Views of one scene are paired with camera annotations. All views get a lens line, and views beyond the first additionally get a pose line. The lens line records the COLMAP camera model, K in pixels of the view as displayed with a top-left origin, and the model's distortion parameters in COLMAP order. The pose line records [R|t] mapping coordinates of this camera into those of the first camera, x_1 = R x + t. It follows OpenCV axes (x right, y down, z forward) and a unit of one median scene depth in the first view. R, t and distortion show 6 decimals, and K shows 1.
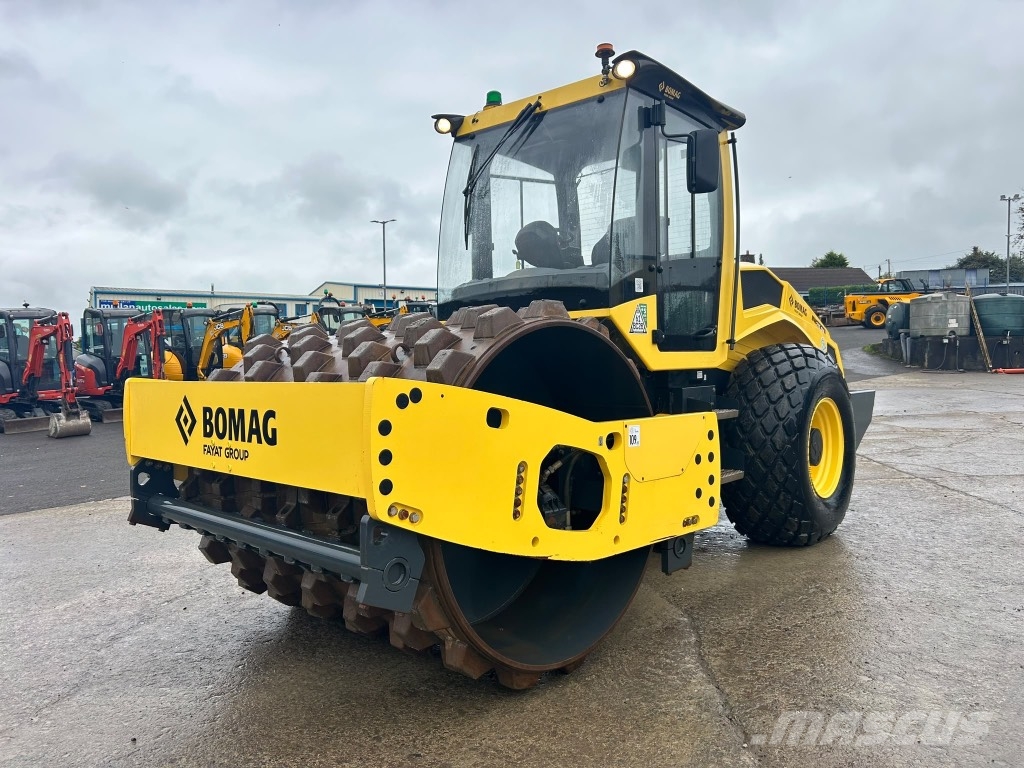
lens RADIAL K [[770.8, 0, 505.3], [0, 770.8, 381.8], [0, 0, 1]] dist [0.061446, -0.071179]
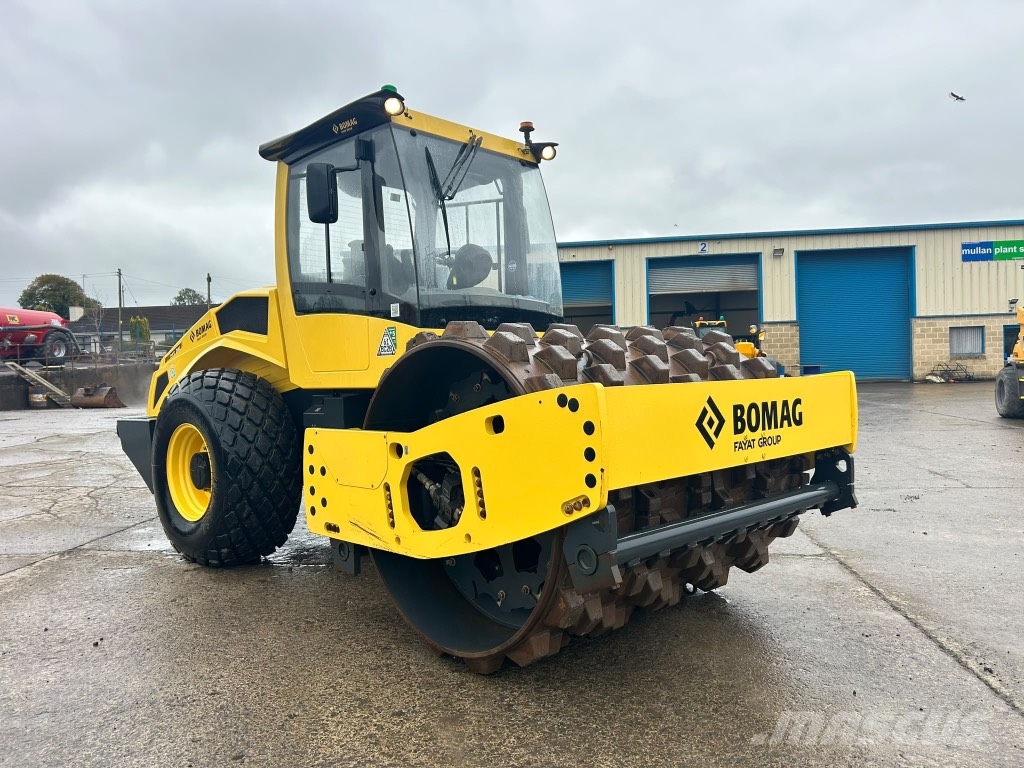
lens RADIAL K [[770.8, 0, 519.2], [0, 770.8, 392.8], [0, 0, 1]] dist [0.061446, -0.071179]
pose [[0.012551, -0.006108, 0.999903, -1.130107], [0.052899, 0.998585, 0.005436, -0.003278], [-0.998521, 0.052826, 0.012856, 1.017285]]
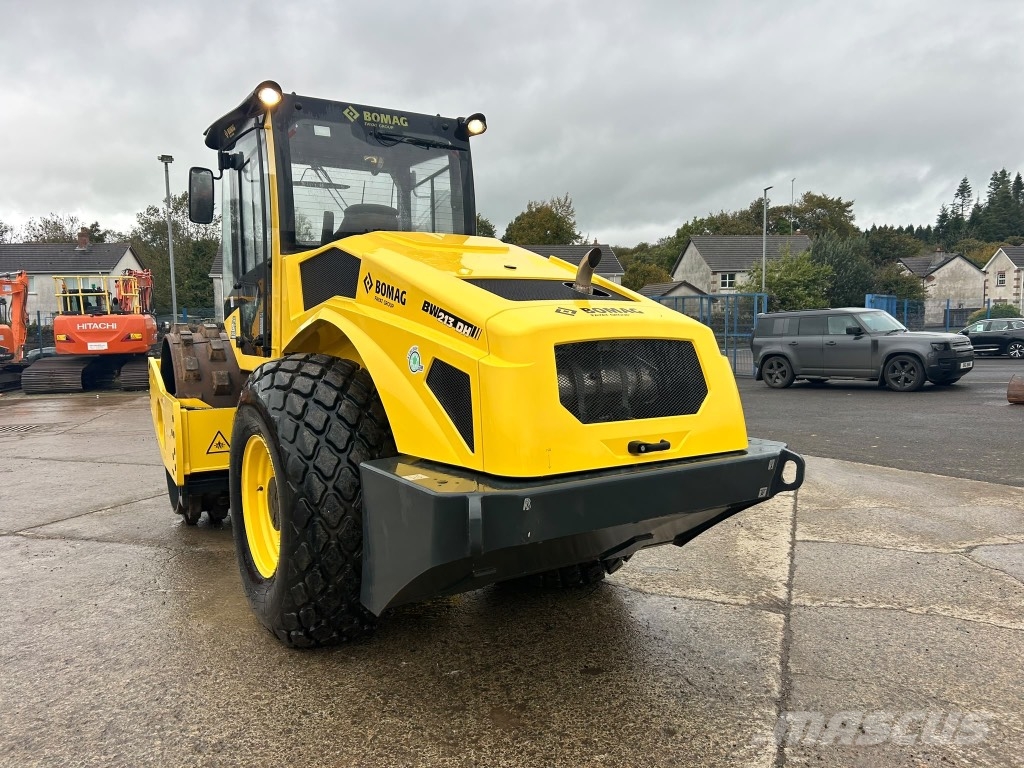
lens RADIAL K [[770.8, 0, 504.9], [0, 770.8, 387.5], [0, 0, 1]] dist [0.061446, -0.071179]
pose [[-0.282159, 0.105433, -0.953557, 1.299026], [-0.005164, 0.993761, 0.111407, -0.130252], [0.959354, 0.036358, -0.279854, 1.808117]]
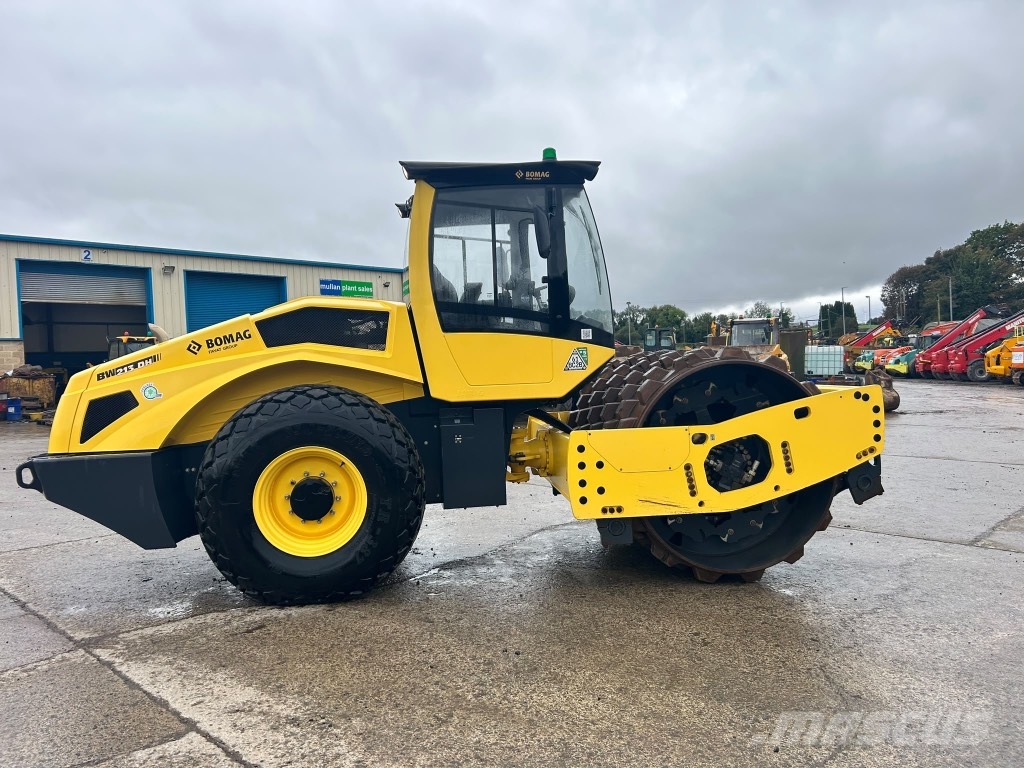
lens RADIAL K [[770.8, 0, 505.4], [0, 770.8, 381.0], [0, 0, 1]] dist [0.061446, -0.071179]
pose [[-0.772500, 0.036335, 0.633975, -0.794864], [0.066991, 0.997454, 0.024462, -0.081503], [-0.631472, 0.061368, -0.772967, 2.303911]]
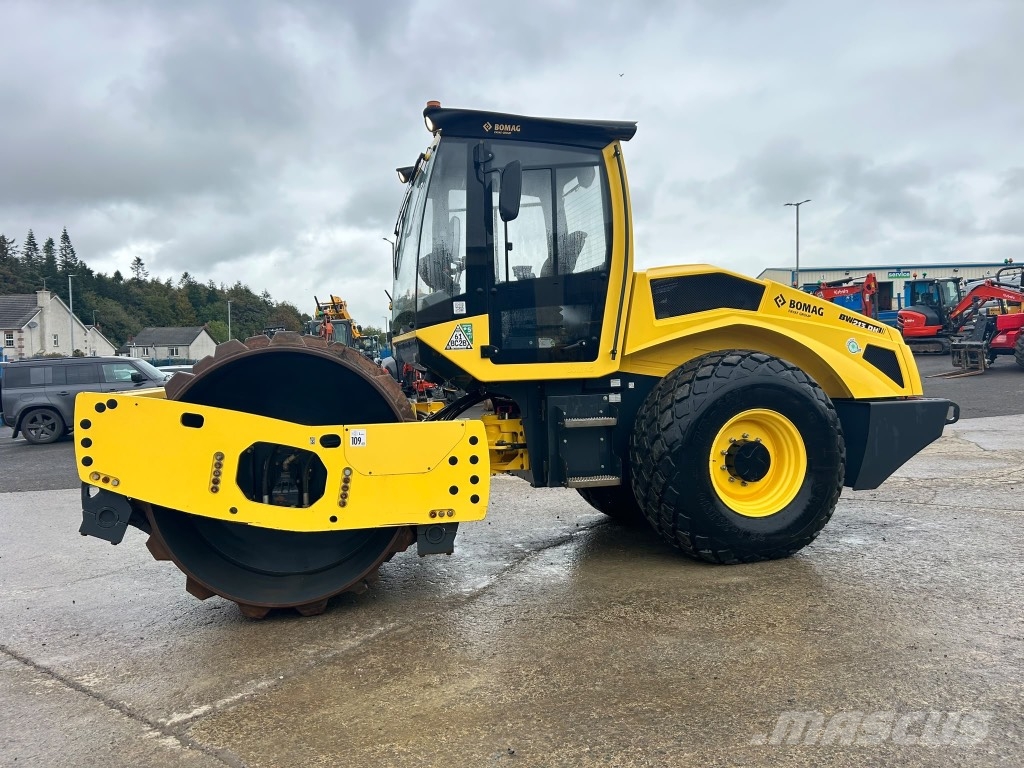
lens RADIAL K [[770.8, 0, 510.0], [0, 770.8, 387.1], [0, 0, 1]] dist [0.061446, -0.071179]
pose [[0.831645, 0.014675, -0.555113, 0.872476], [-0.002338, 0.999734, 0.022927, -0.033162], [0.555302, -0.017769, 0.831459, 0.089273]]
